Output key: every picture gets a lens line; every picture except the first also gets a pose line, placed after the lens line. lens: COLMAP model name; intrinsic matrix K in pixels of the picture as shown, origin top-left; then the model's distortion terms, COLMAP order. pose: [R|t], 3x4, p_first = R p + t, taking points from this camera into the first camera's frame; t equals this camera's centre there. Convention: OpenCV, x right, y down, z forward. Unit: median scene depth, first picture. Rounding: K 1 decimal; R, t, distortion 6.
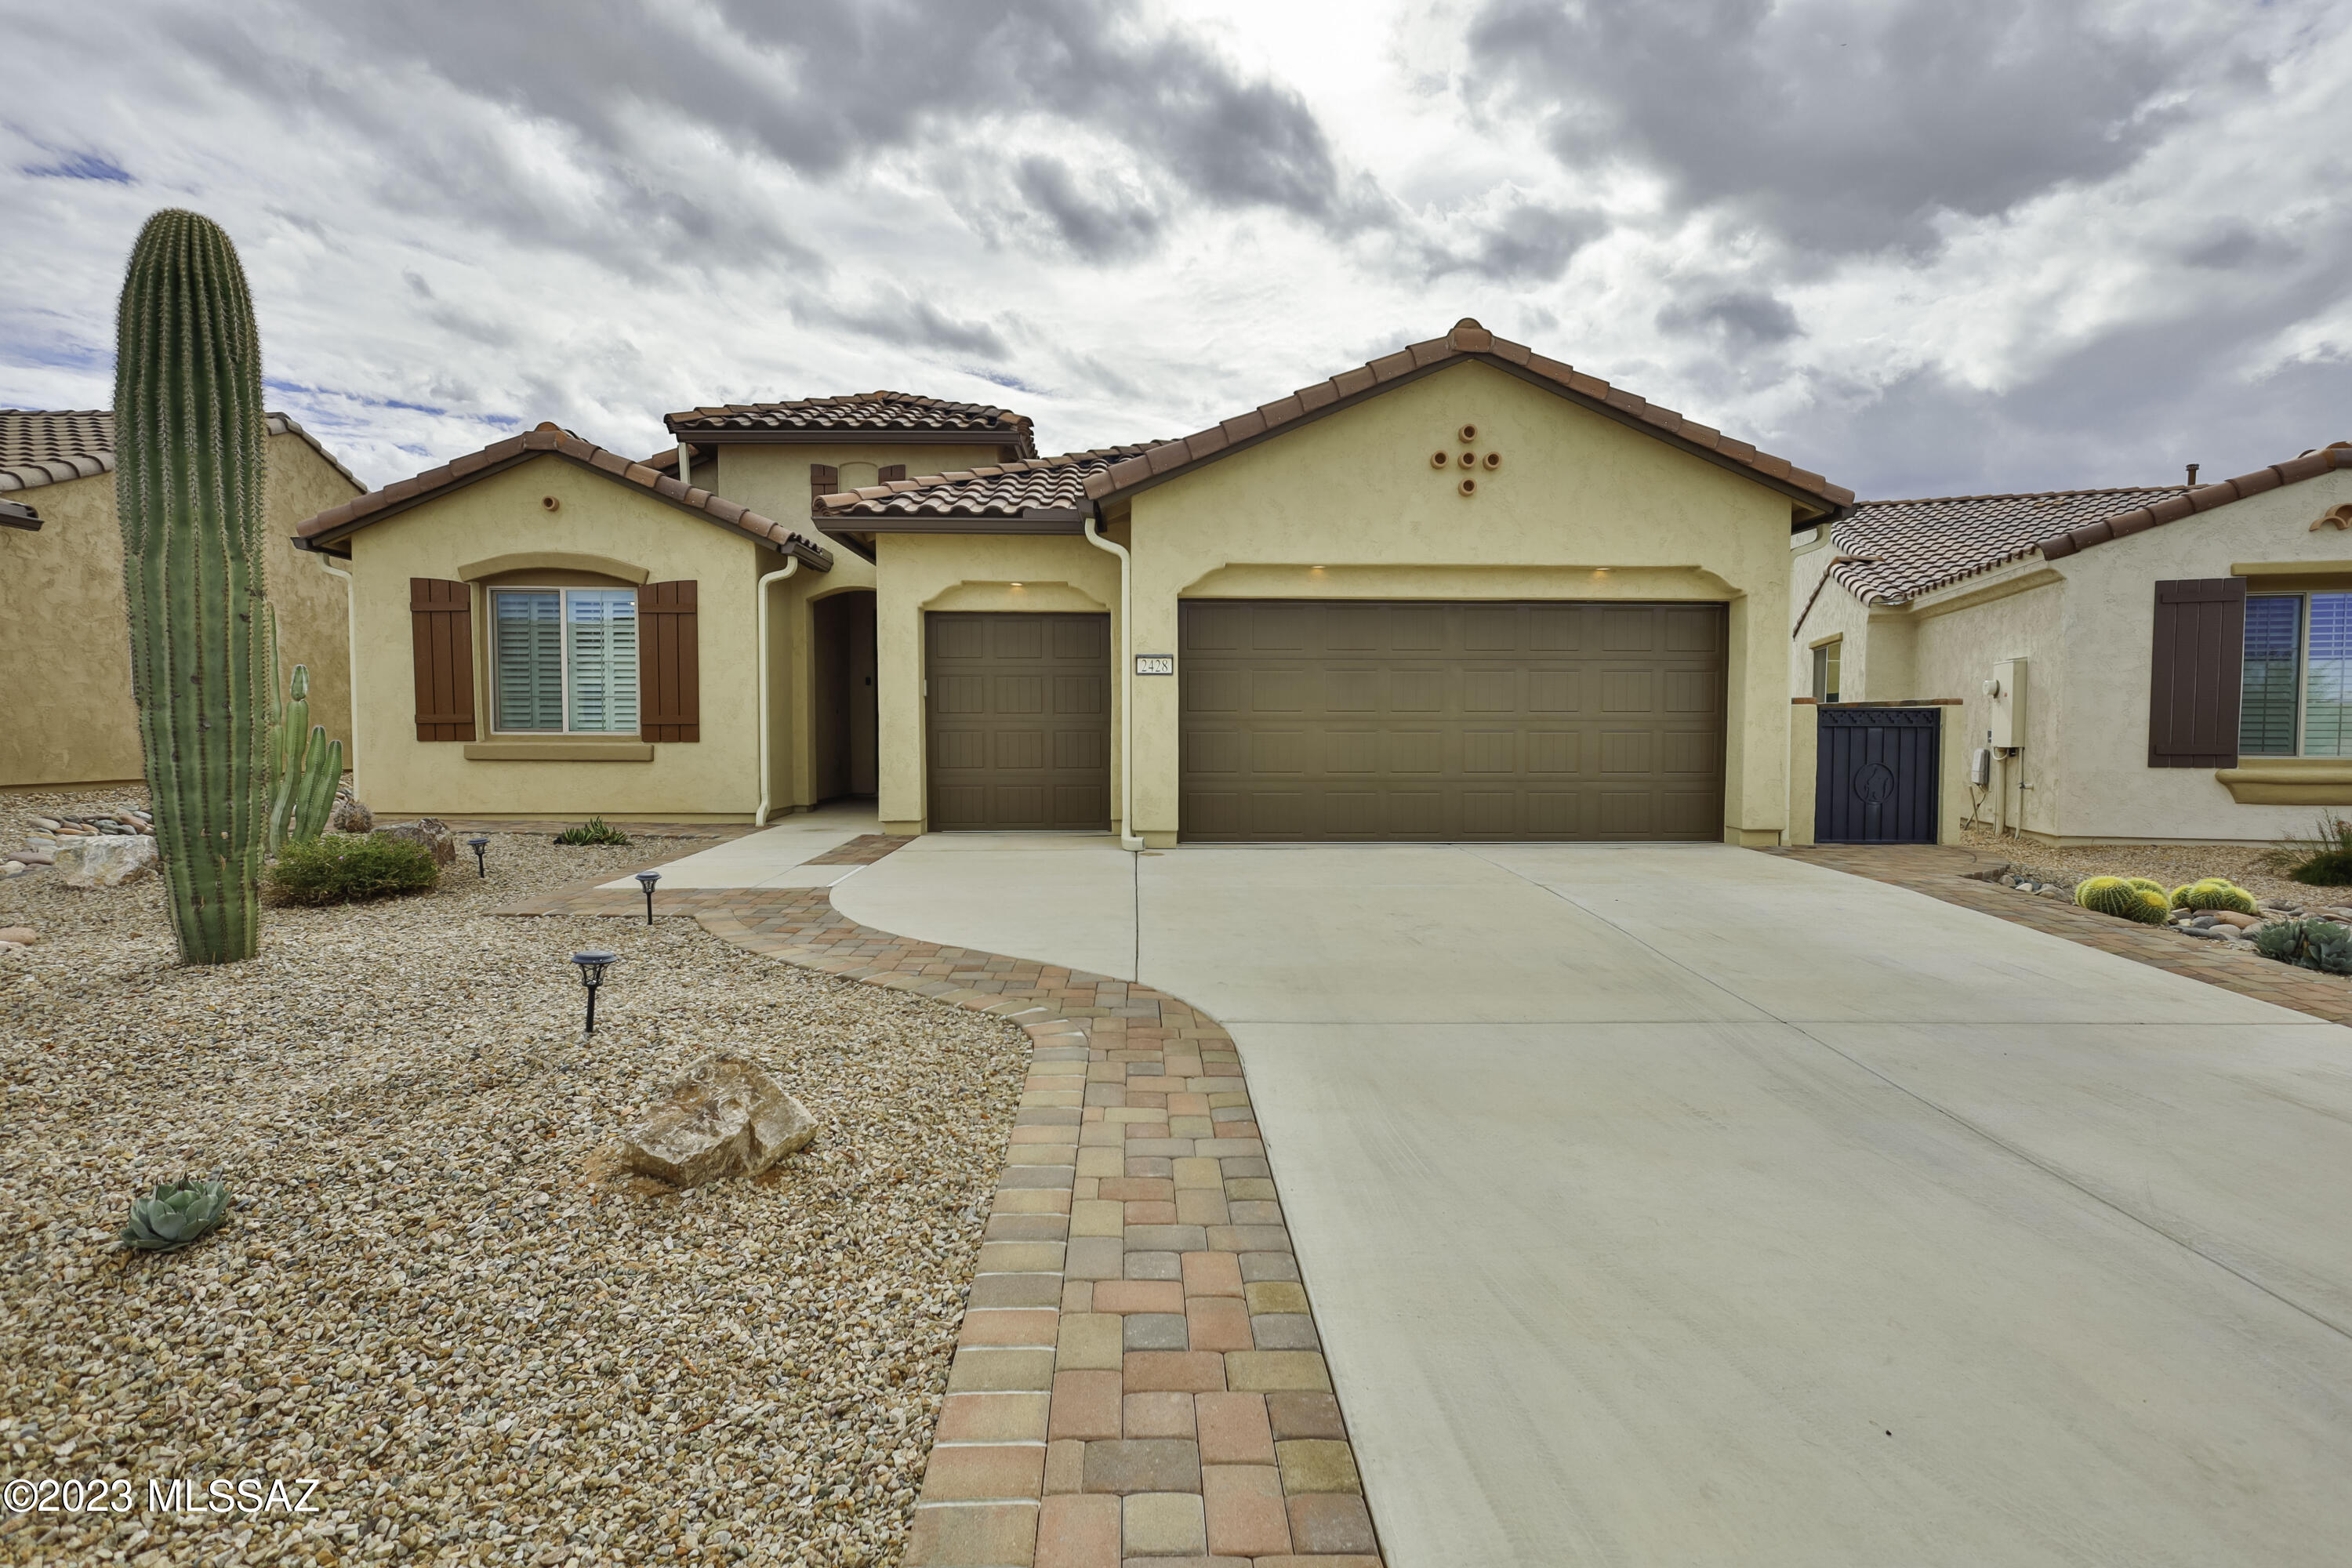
lens RADIAL K [[1164.1, 0, 1174.7], [0, 1164.1, 770.3], [0, 0, 1]] dist [0.003341, -0.001394]
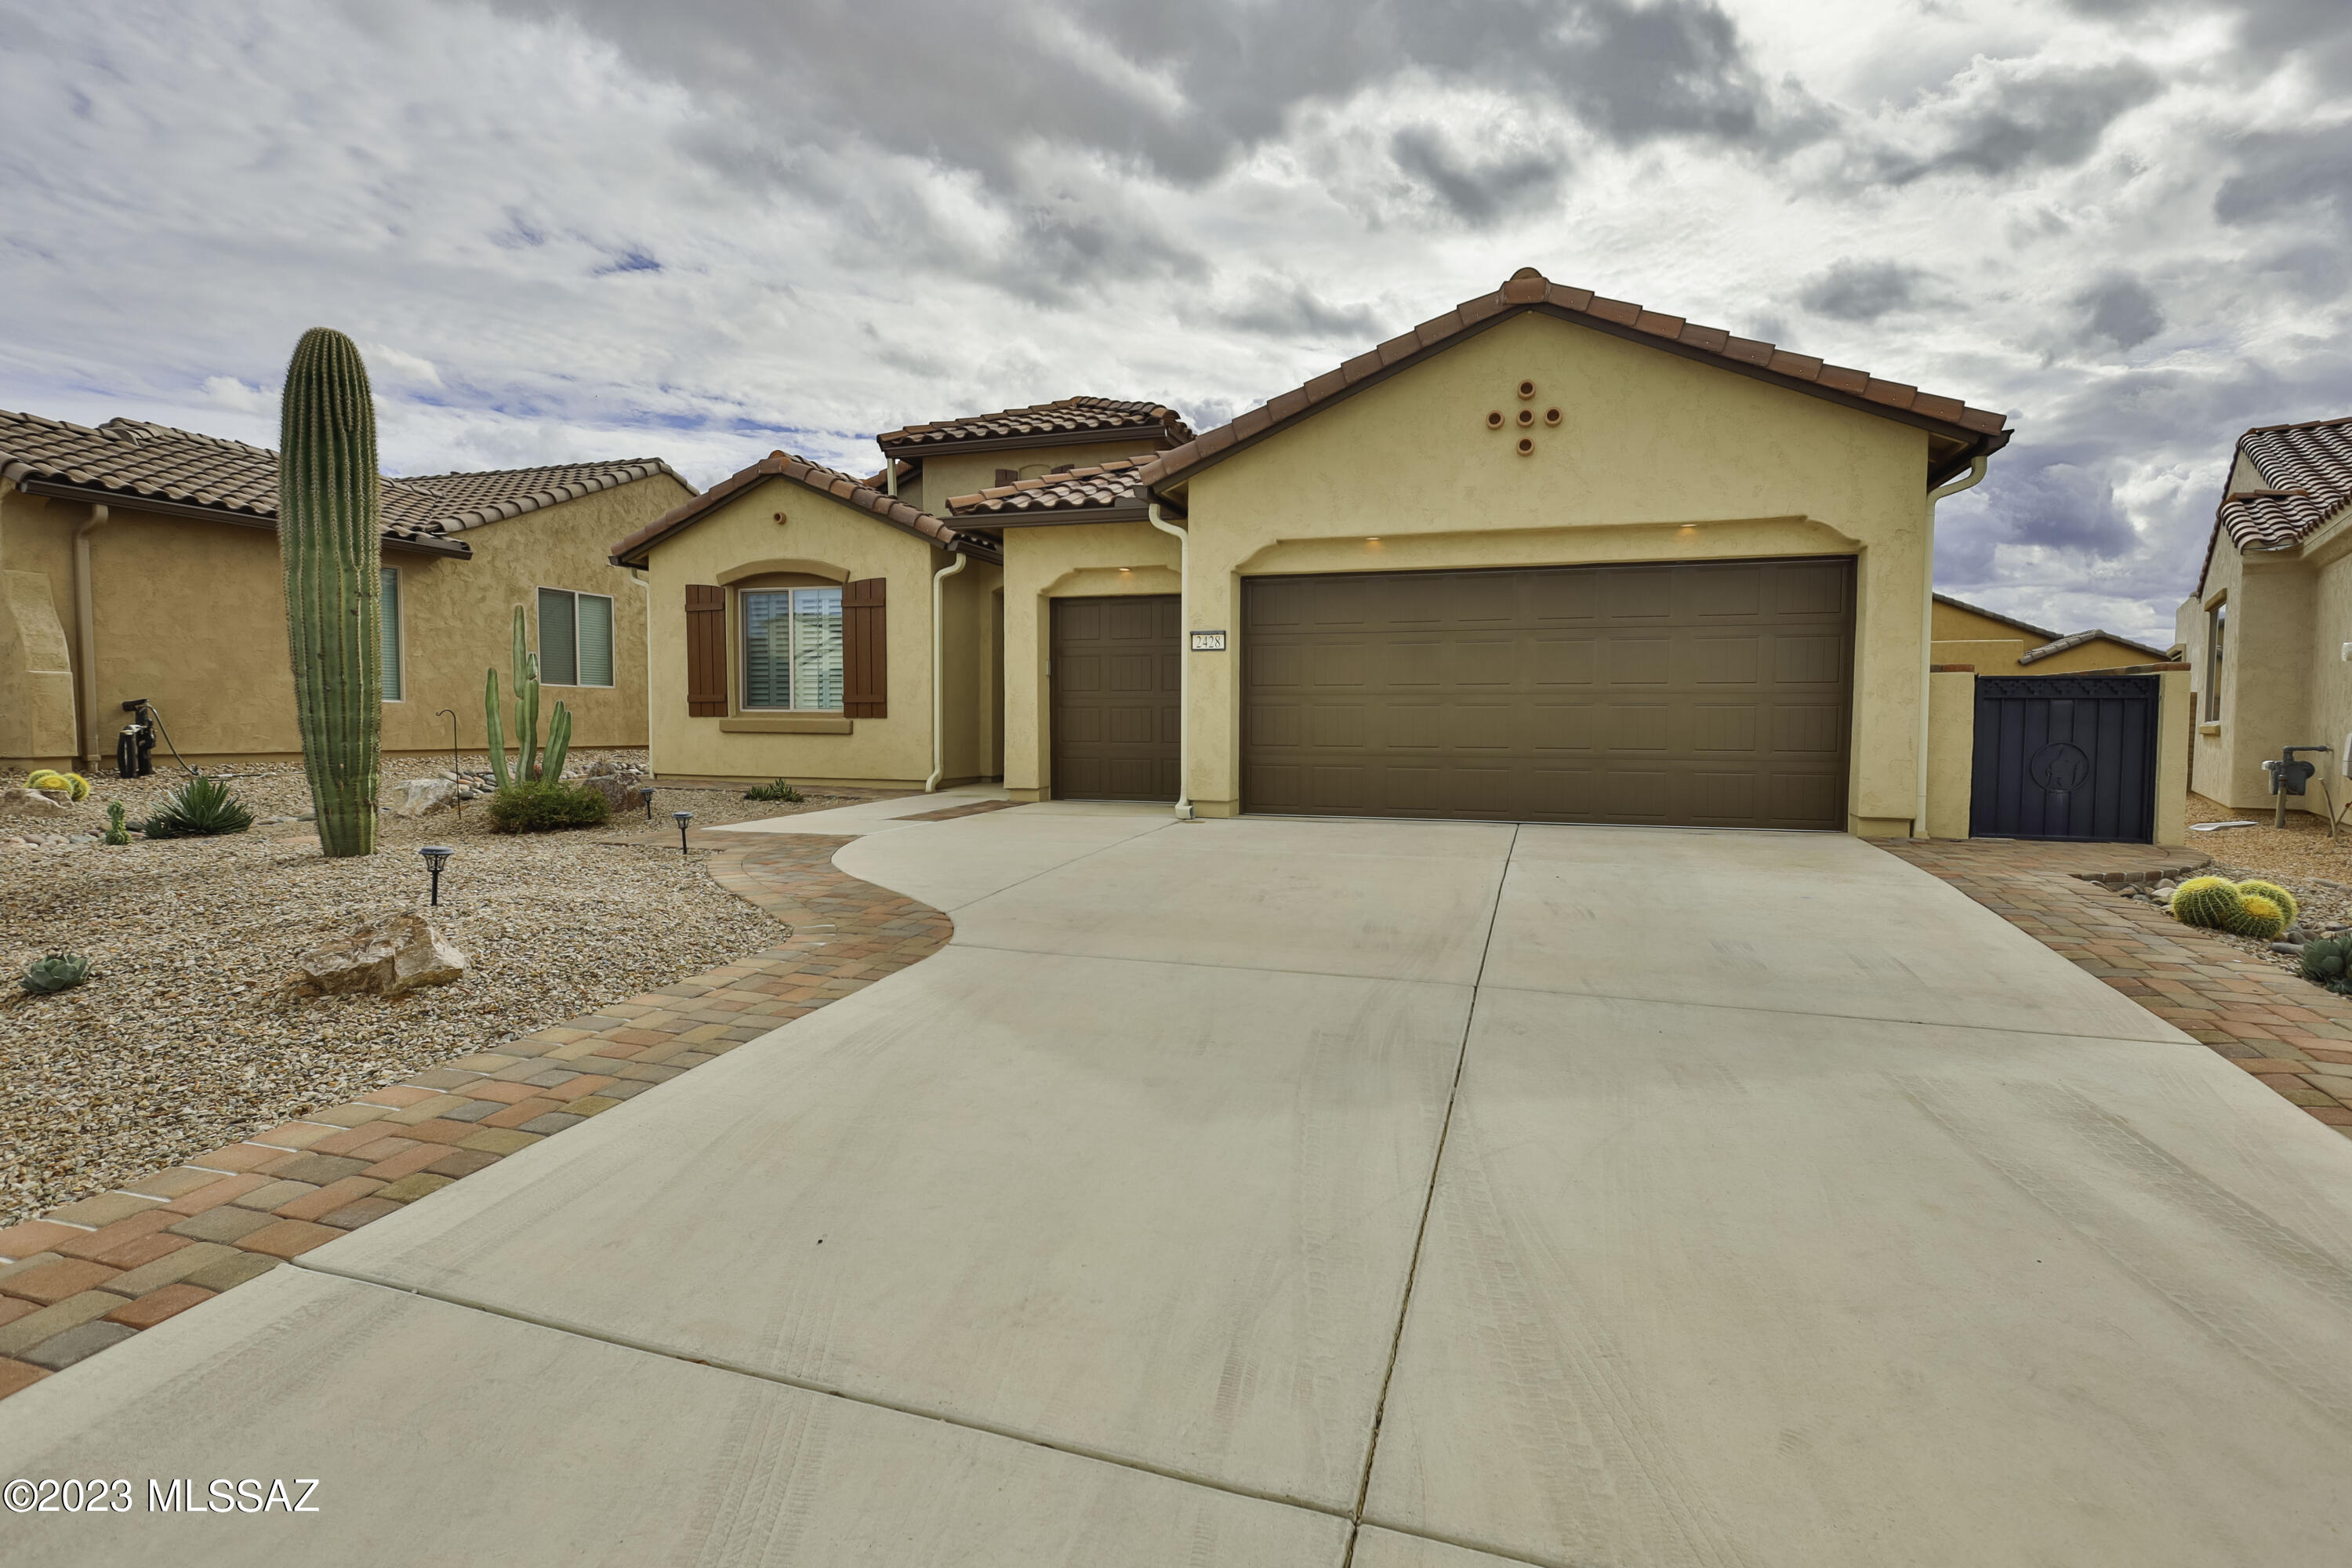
lens RADIAL K [[1164.1, 0, 1154.9], [0, 1164.1, 800.8], [0, 0, 1]] dist [0.003341, -0.001394]
pose [[0.939810, 0.026457, -0.340673, 0.242663], [-0.014518, 0.999189, 0.037546, 0.011228], [0.341390, -0.030340, 0.939432, -0.000805]]
